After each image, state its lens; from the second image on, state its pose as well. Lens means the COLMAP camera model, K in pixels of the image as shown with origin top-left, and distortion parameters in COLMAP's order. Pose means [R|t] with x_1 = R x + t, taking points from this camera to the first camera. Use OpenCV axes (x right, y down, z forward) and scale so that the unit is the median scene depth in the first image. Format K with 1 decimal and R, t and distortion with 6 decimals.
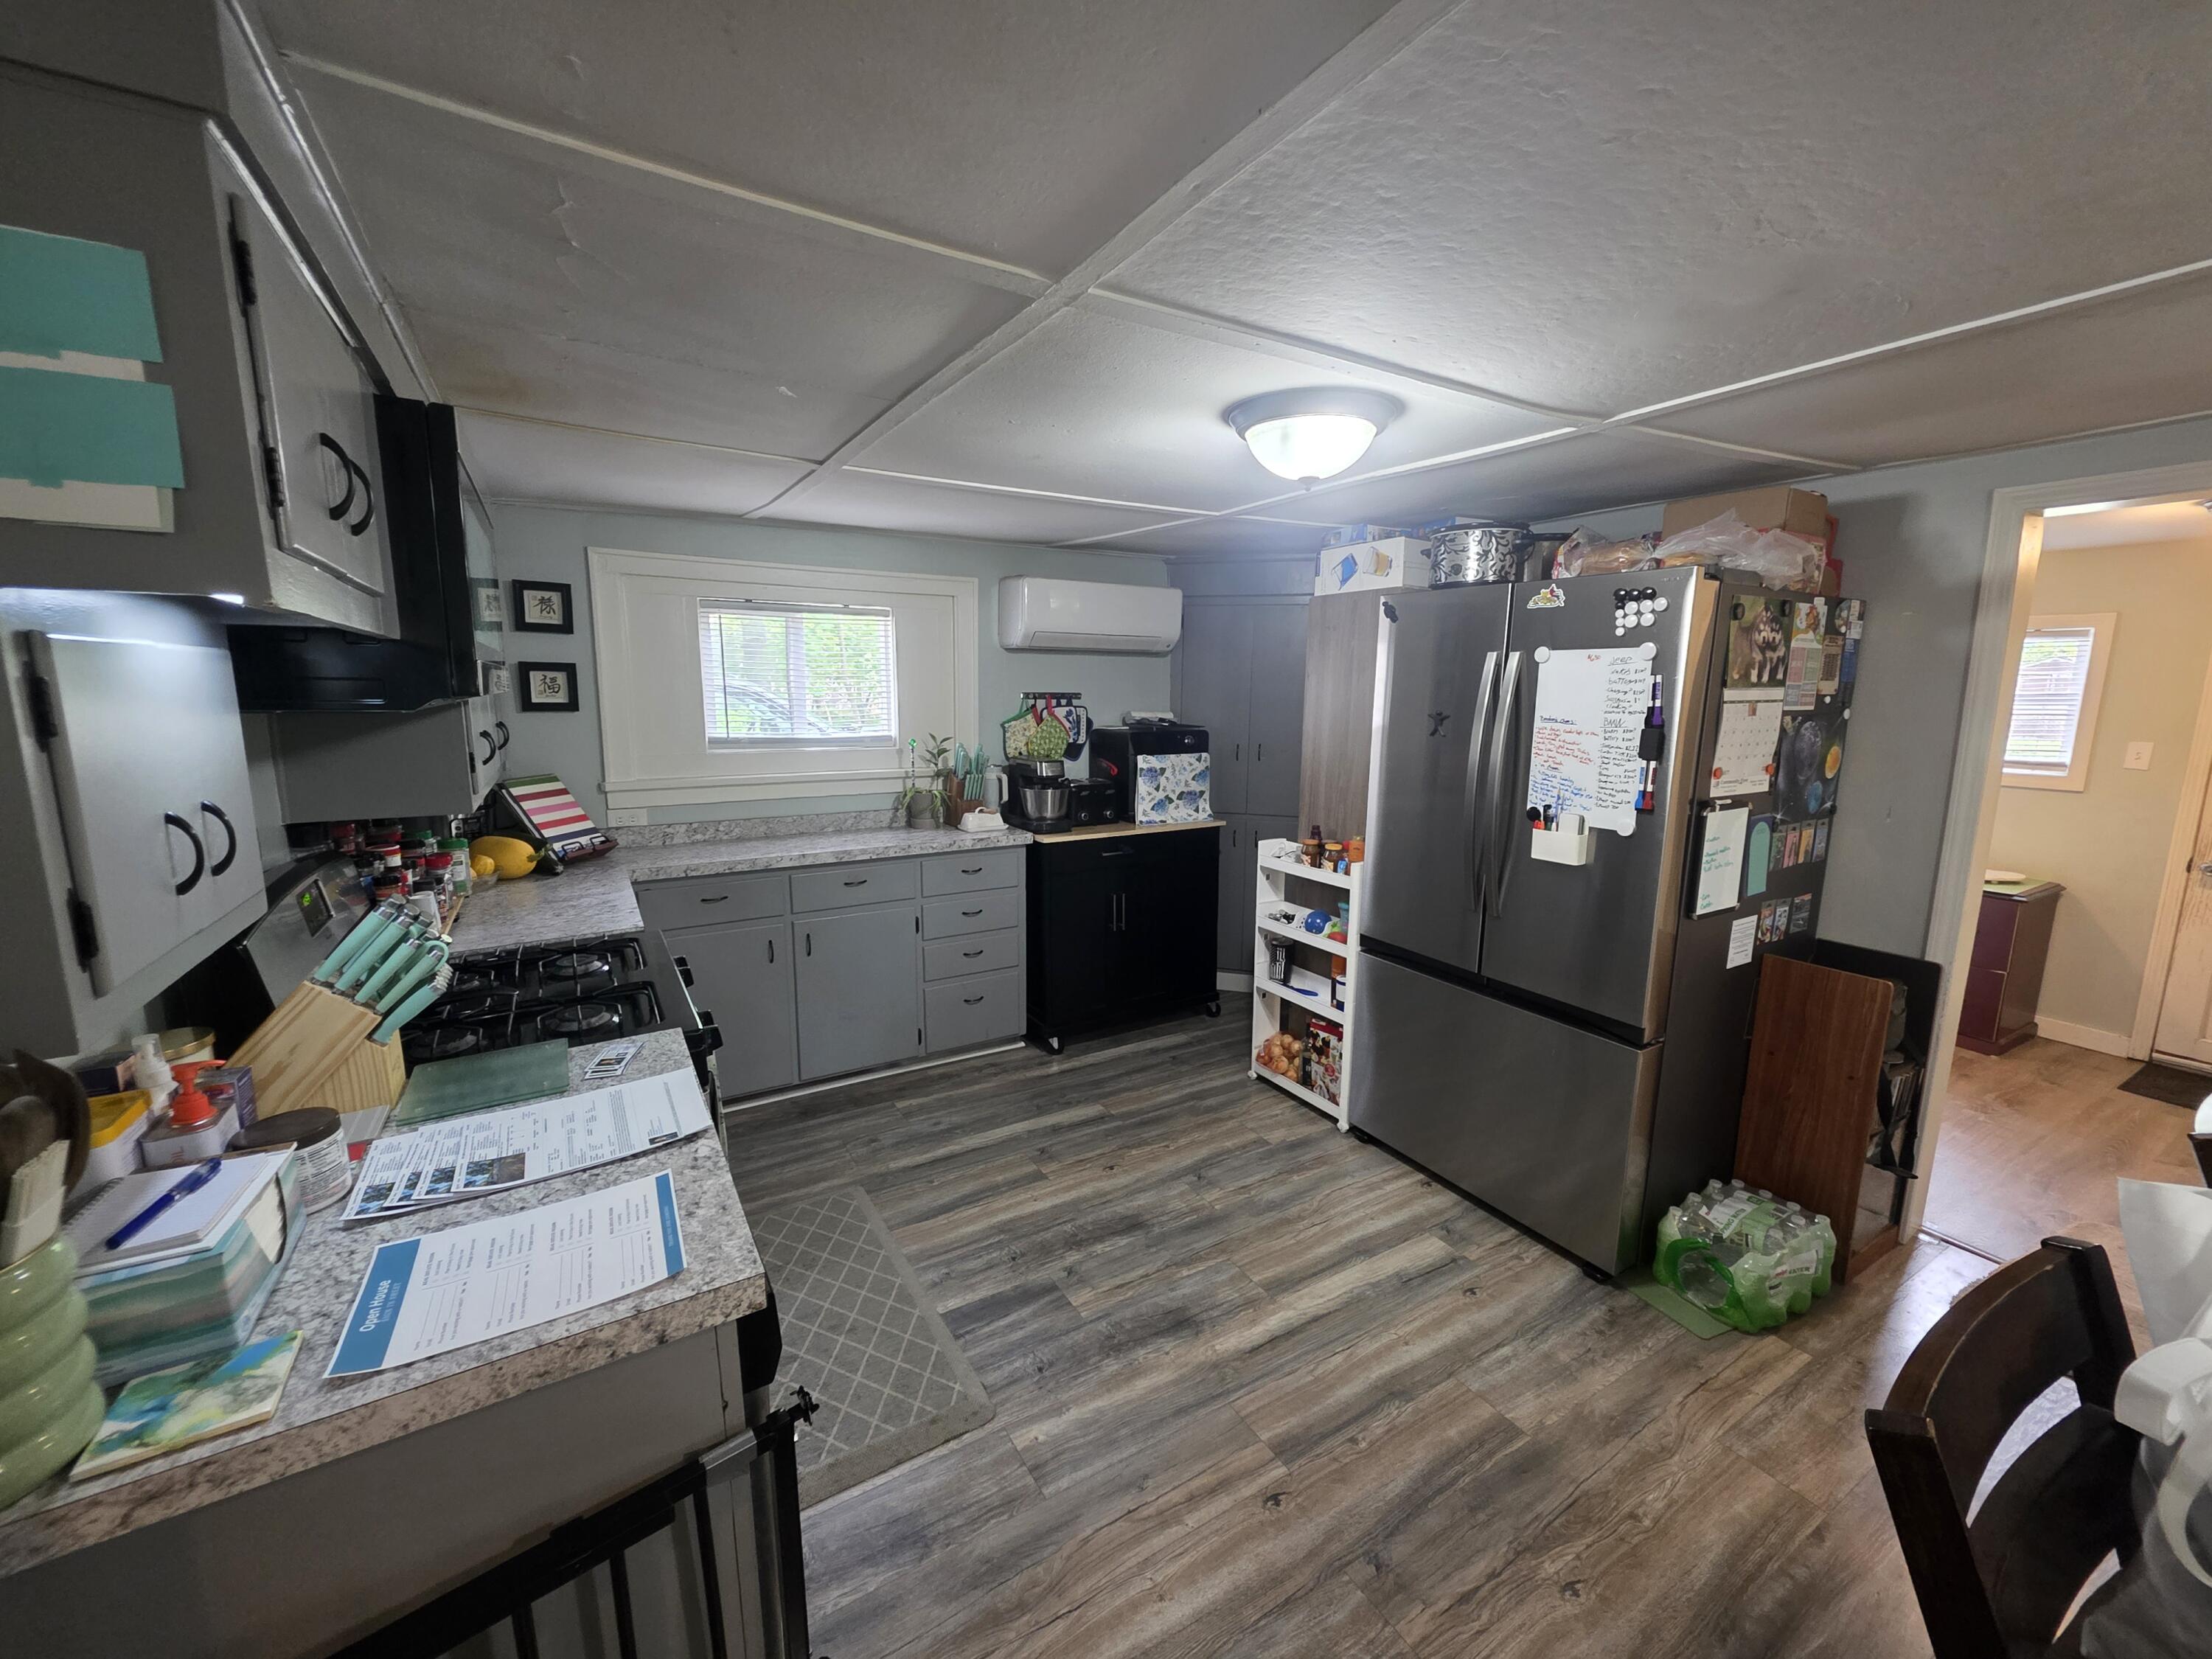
lens RADIAL K [[883.4, 0, 1106.0], [0, 883.4, 829.5], [0, 0, 1]] dist [0.001265, 0.000031]
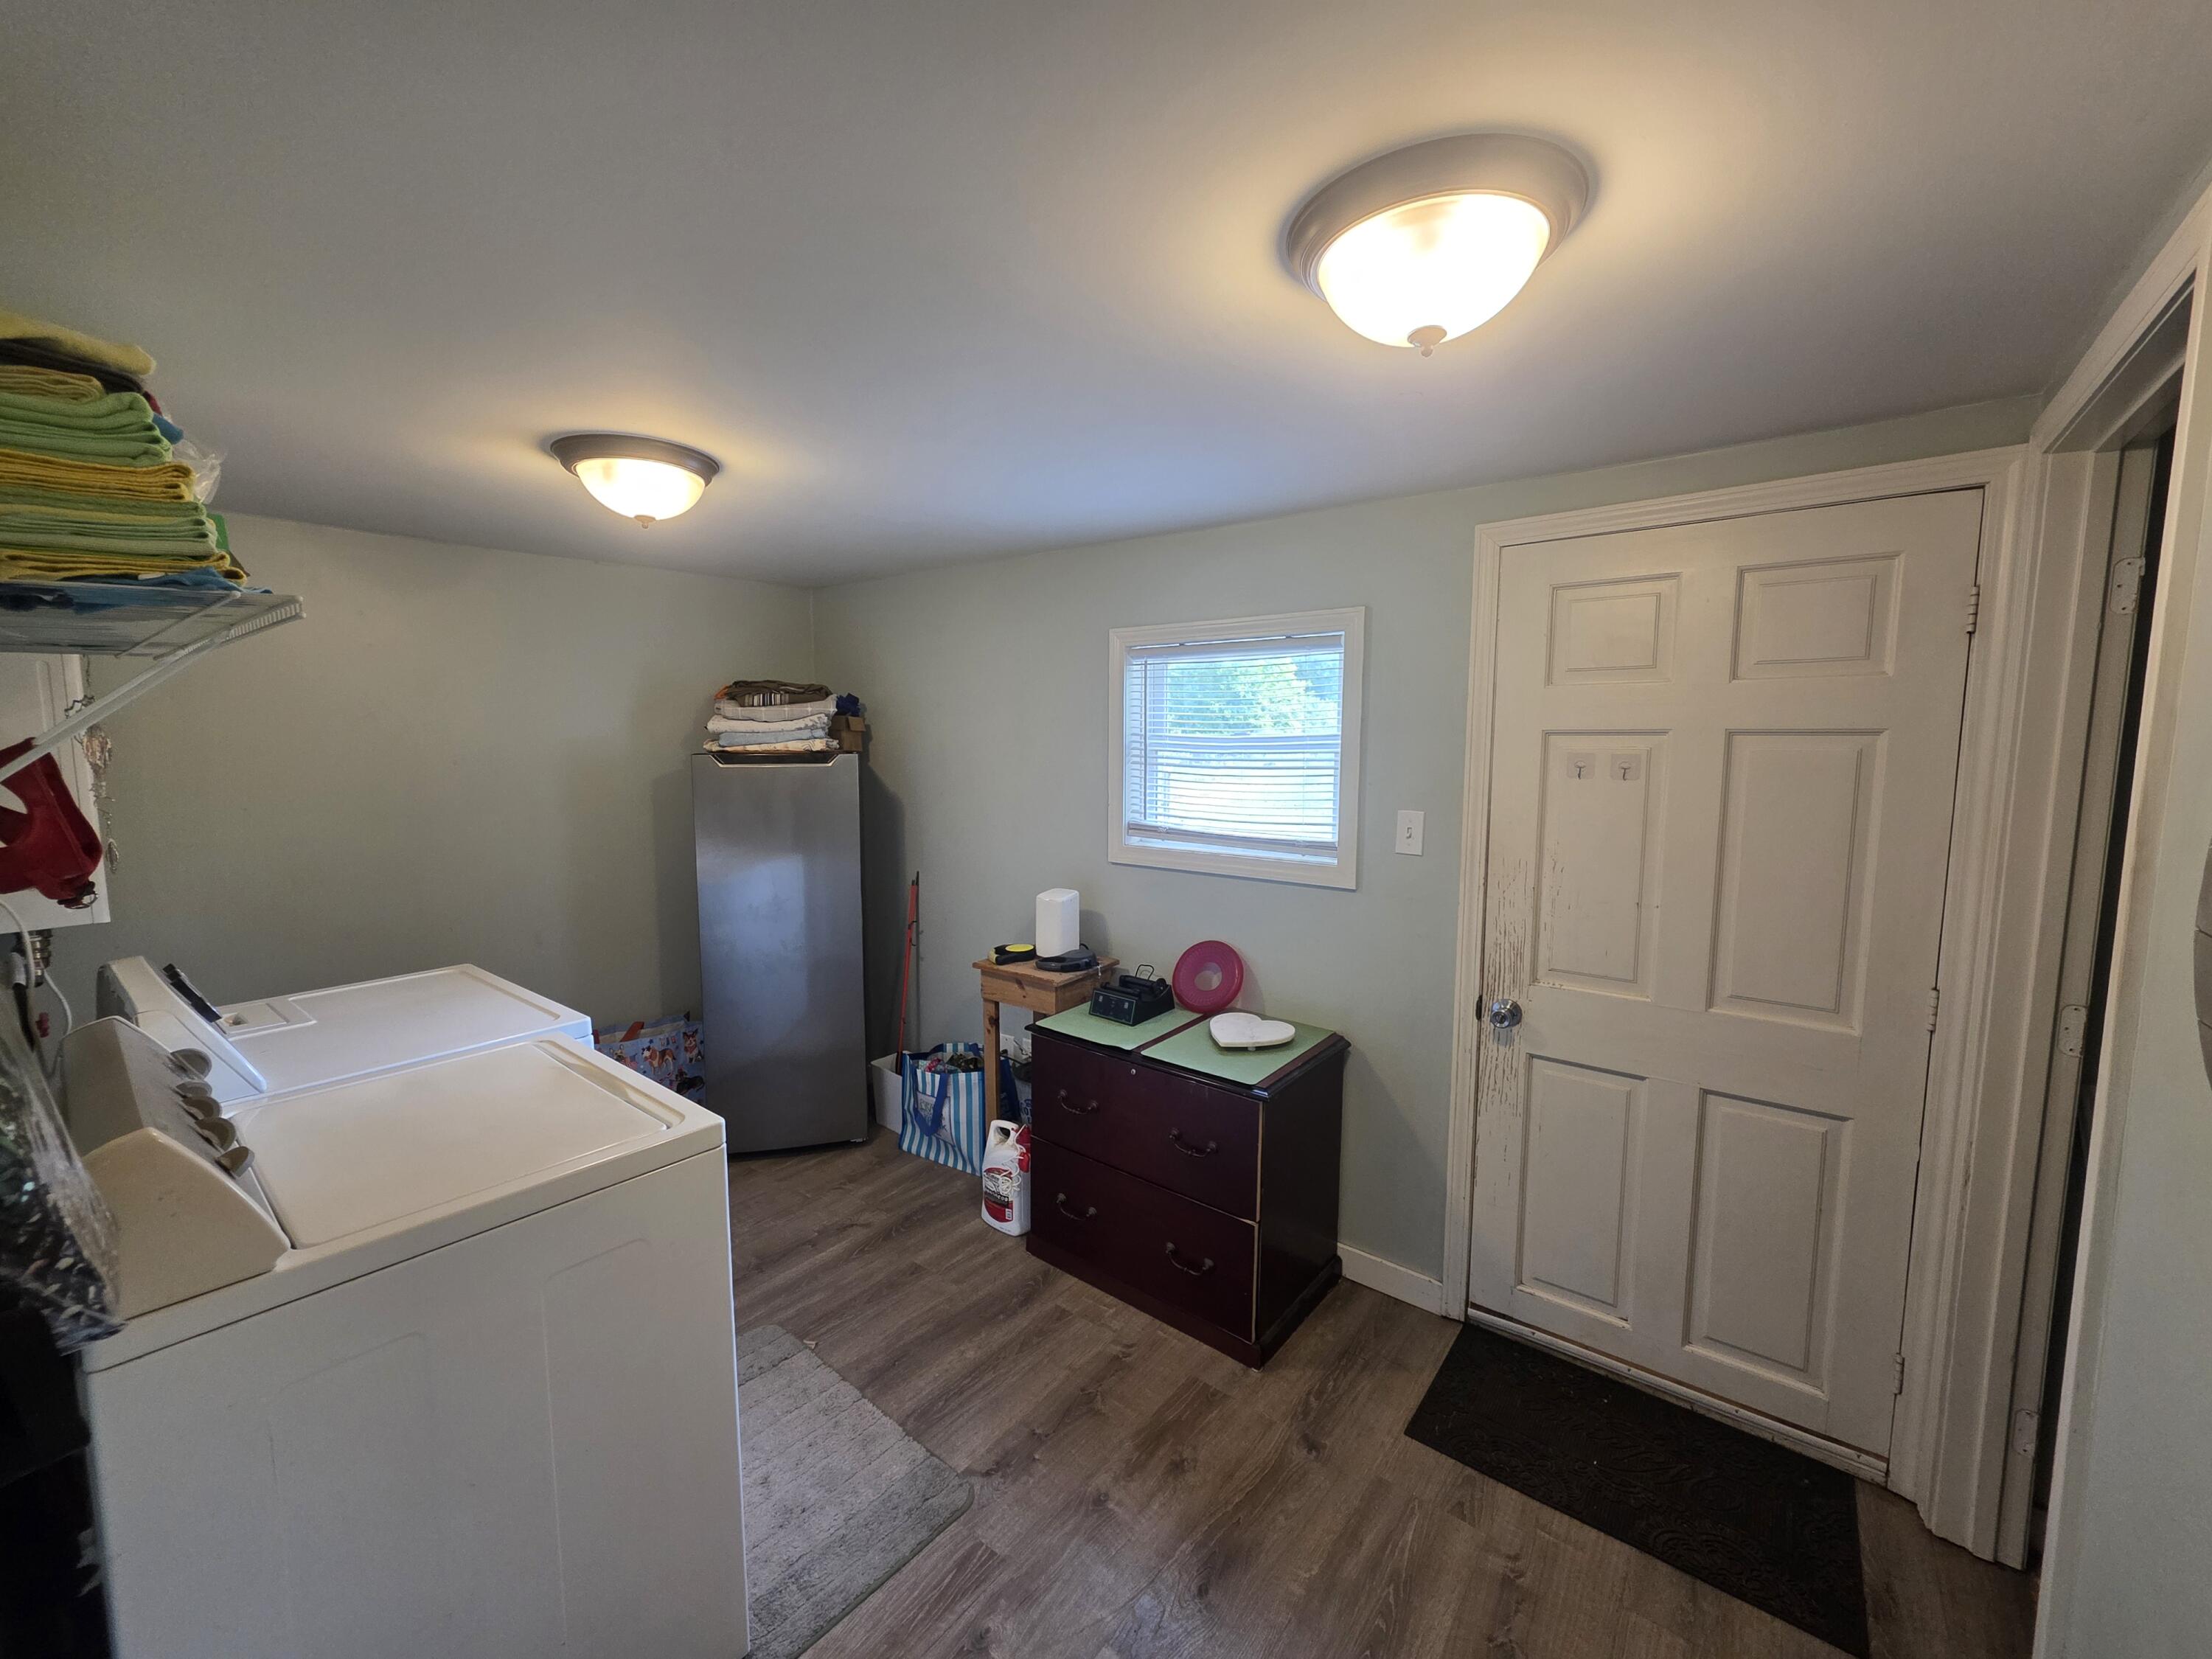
lens RADIAL K [[883.4, 0, 1106.0], [0, 883.4, 829.5], [0, 0, 1]] dist [0.001265, 0.000031]
pose [[0.931171, -0.042072, 0.362148, 1.288197], [0.063825, 0.996791, -0.048311, -0.119732], [-0.358954, 0.068100, 0.930868, 0.860861]]
